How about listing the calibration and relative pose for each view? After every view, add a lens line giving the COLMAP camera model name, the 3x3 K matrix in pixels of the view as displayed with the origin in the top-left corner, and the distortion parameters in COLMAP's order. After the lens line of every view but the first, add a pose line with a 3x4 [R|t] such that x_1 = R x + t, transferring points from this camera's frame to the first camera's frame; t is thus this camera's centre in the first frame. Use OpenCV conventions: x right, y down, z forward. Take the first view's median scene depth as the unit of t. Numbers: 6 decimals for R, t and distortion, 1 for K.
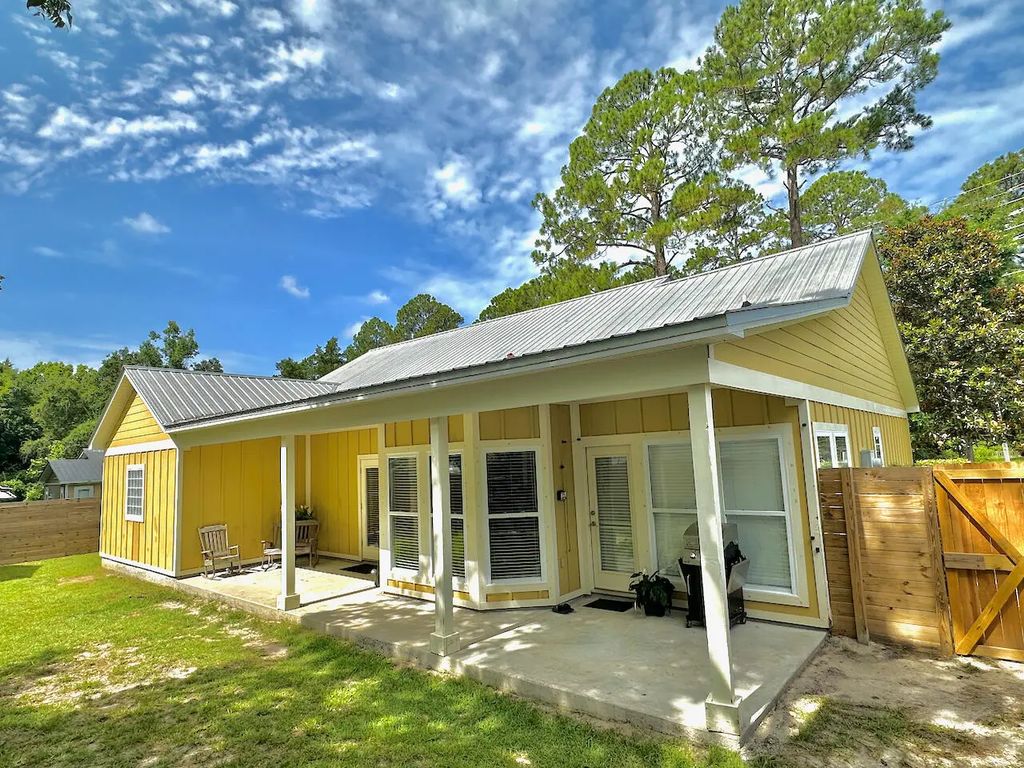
lens RADIAL K [[563.5, 0, 512.0], [0, 563.5, 384.0], [0, 0, 1]] dist [-0.003889, -0.000646]
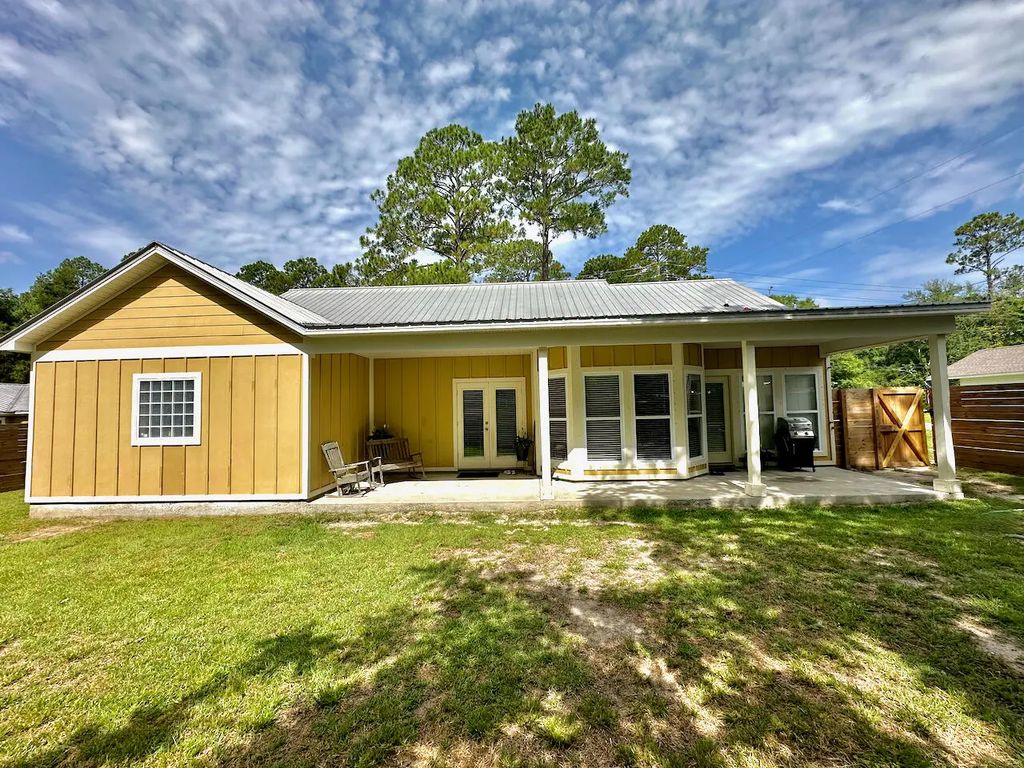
lens RADIAL K [[408.4, 0, 512.0], [0, 408.4, 384.0], [0, 0, 1]] dist [-0.001917, 0.000088]
pose [[0.785985, 0.064820, 0.614838, -1.002114], [-0.092350, 0.995641, 0.013090, 0.169326], [-0.611309, -0.067069, 0.788545, 0.421599]]
